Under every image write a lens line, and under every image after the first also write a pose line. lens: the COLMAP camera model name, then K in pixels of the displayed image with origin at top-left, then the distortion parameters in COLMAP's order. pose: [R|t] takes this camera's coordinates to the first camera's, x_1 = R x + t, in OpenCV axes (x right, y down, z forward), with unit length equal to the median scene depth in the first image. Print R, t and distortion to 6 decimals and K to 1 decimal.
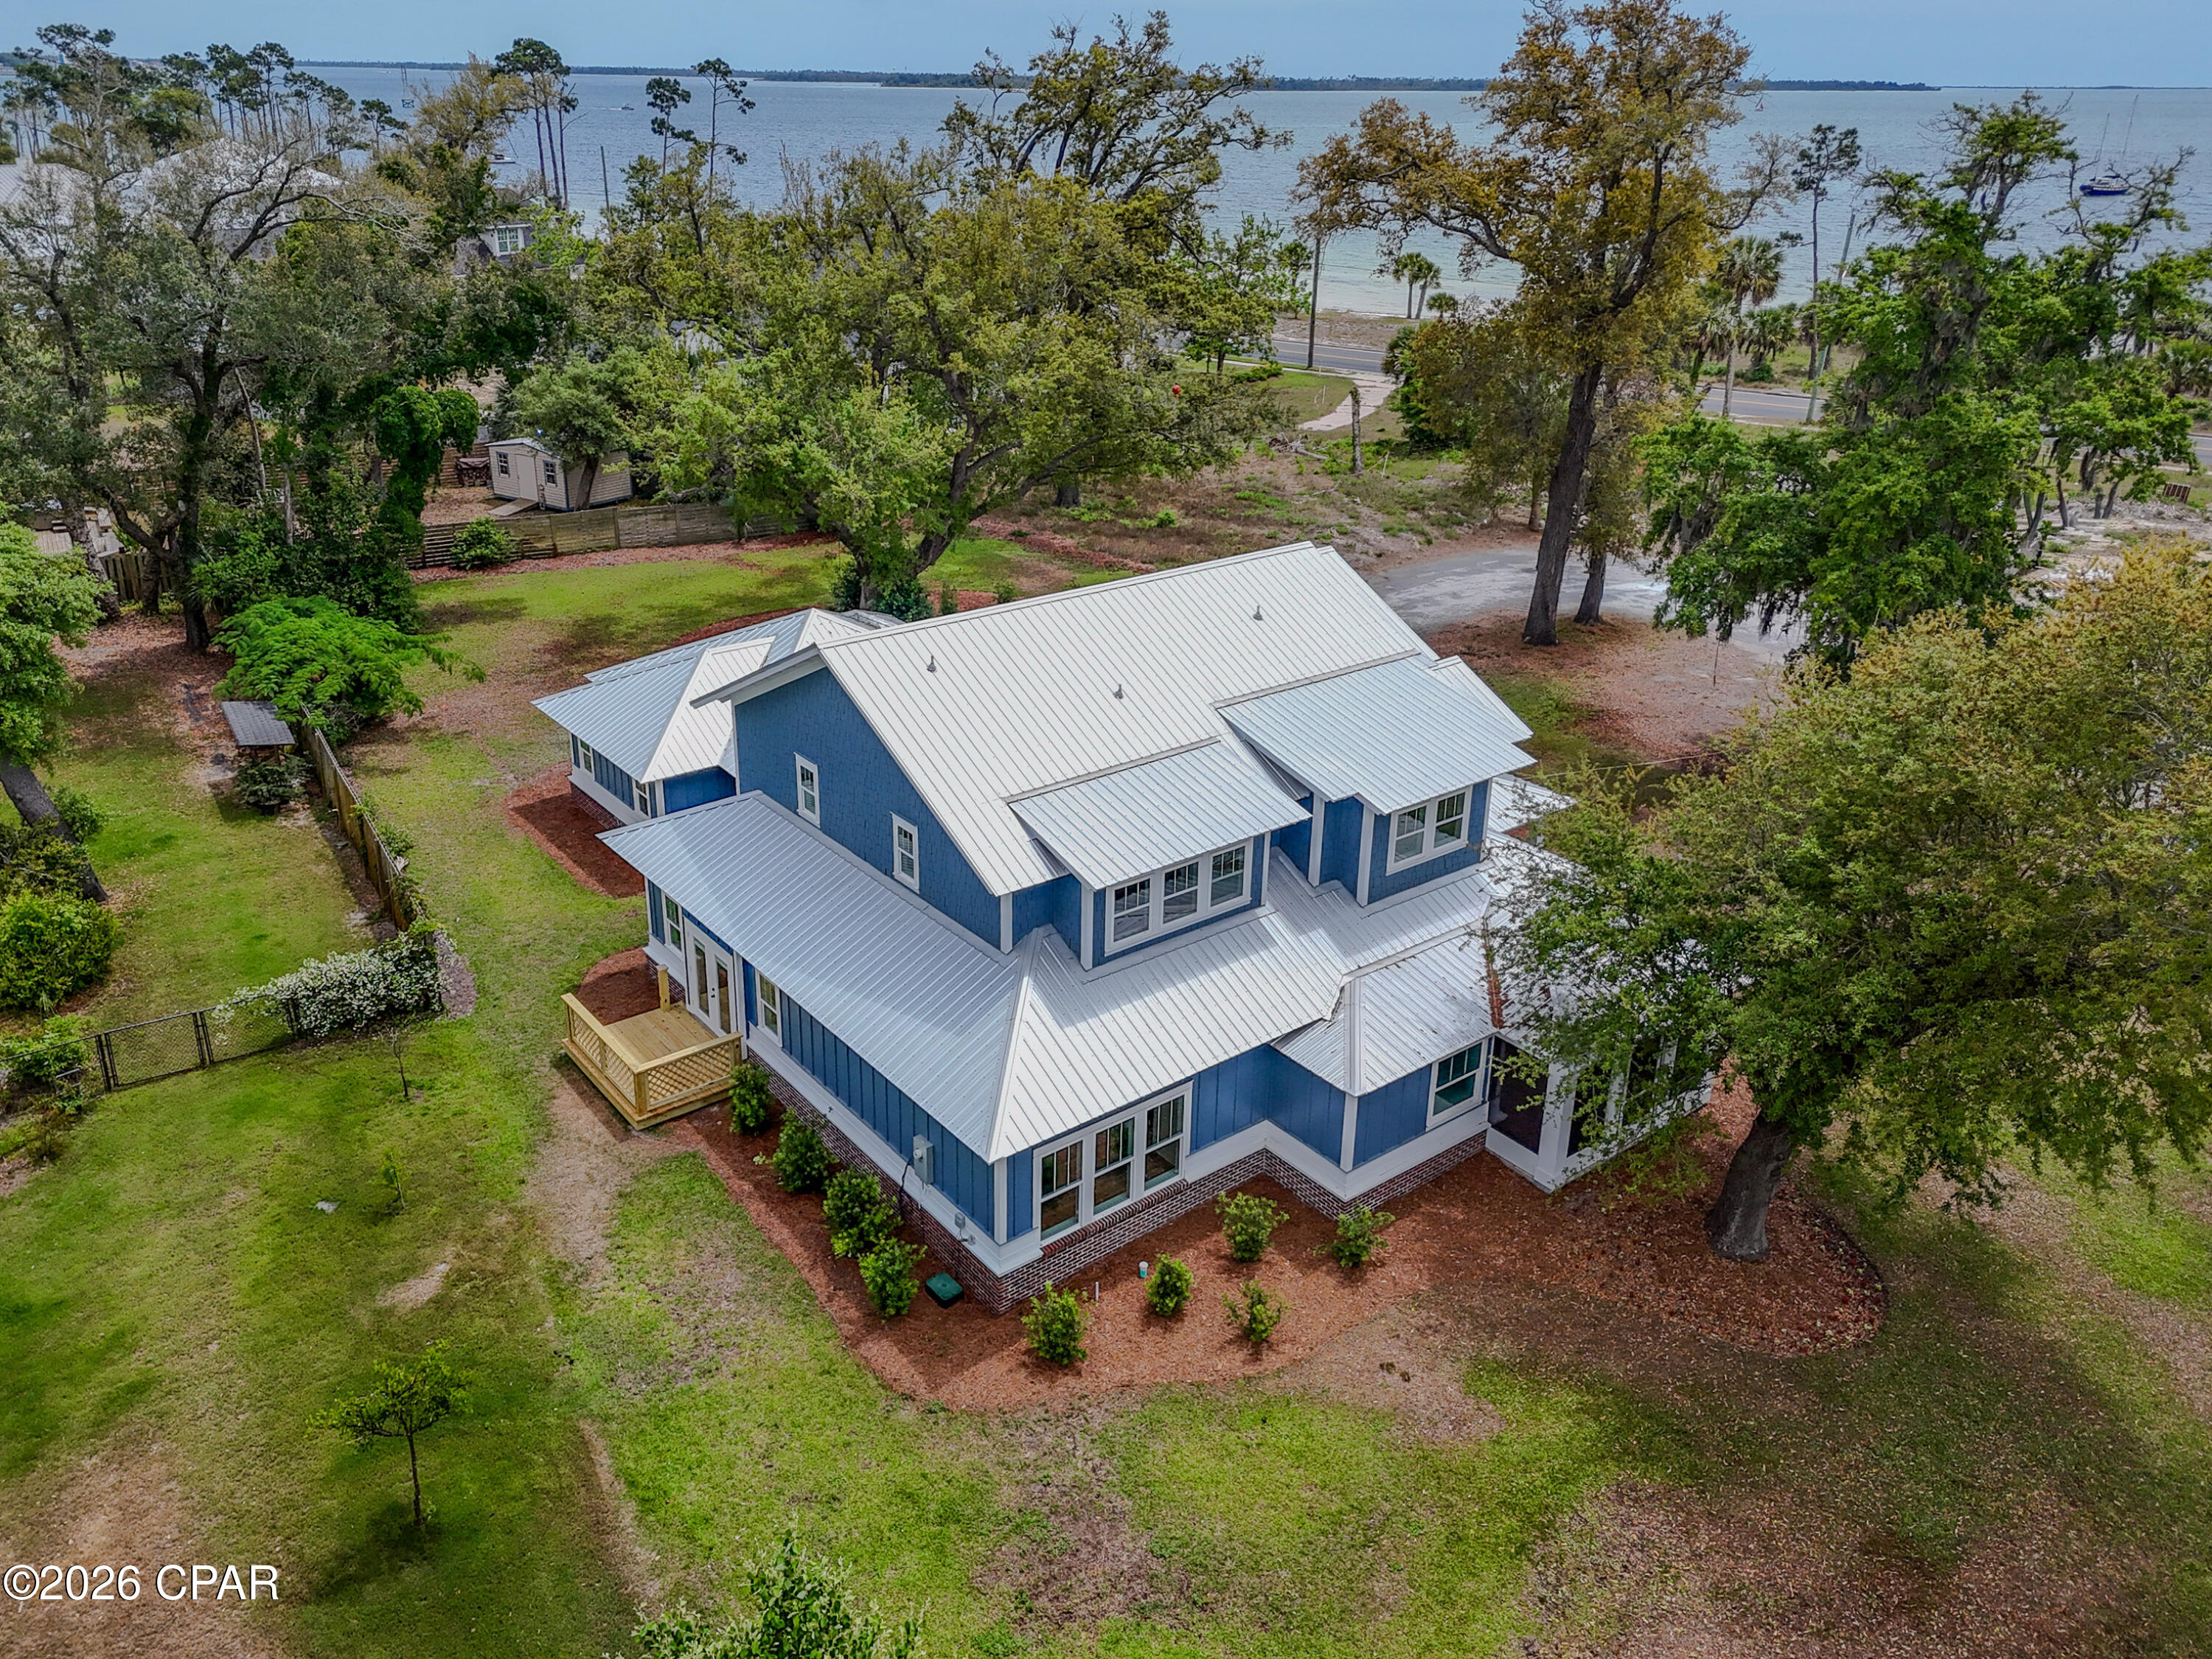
lens RADIAL K [[1634.6, 0, 1030.8], [0, 1634.6, 827.3], [0, 0, 1]] dist [0.005271, -0.001059]
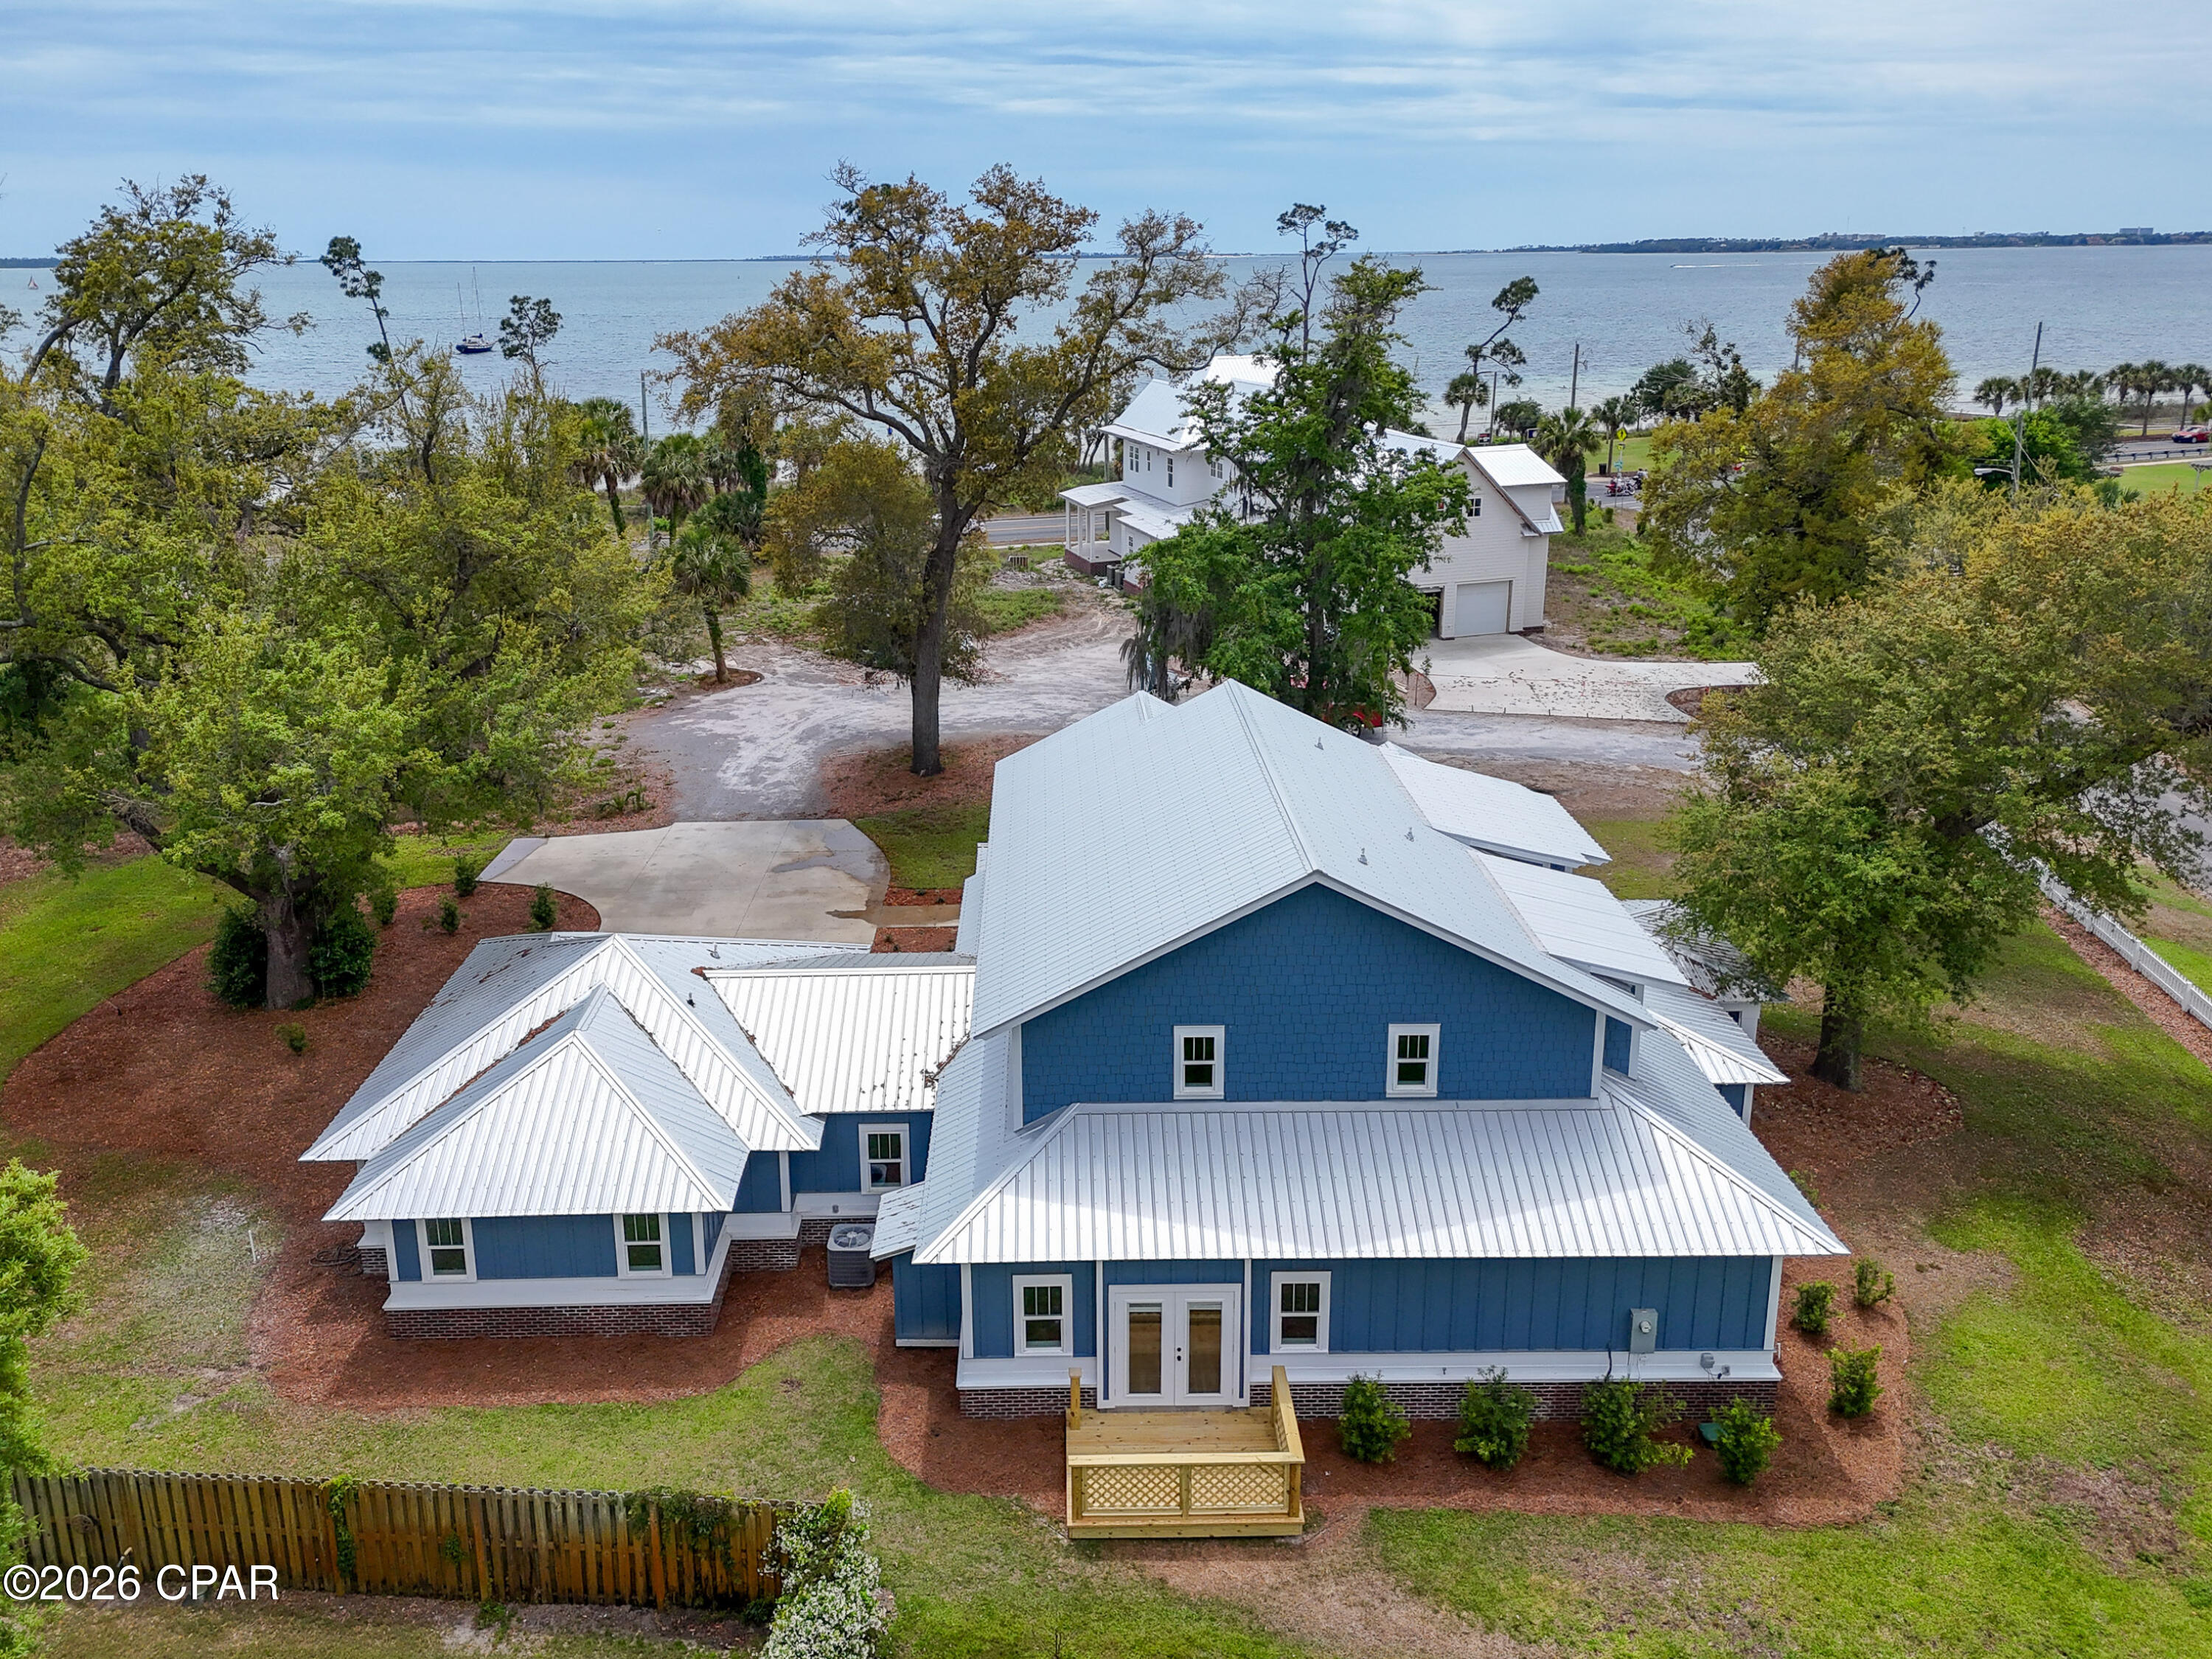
lens RADIAL K [[1634.6, 0, 1030.8], [0, 1634.6, 827.3], [0, 0, 1]] dist [0.005271, -0.001059]
pose [[0.599535, -0.272912, 0.752381, -0.863390], [0.342351, 0.937170, 0.067138, -0.243597], [-0.723432, 0.217327, 0.655298, 0.531068]]
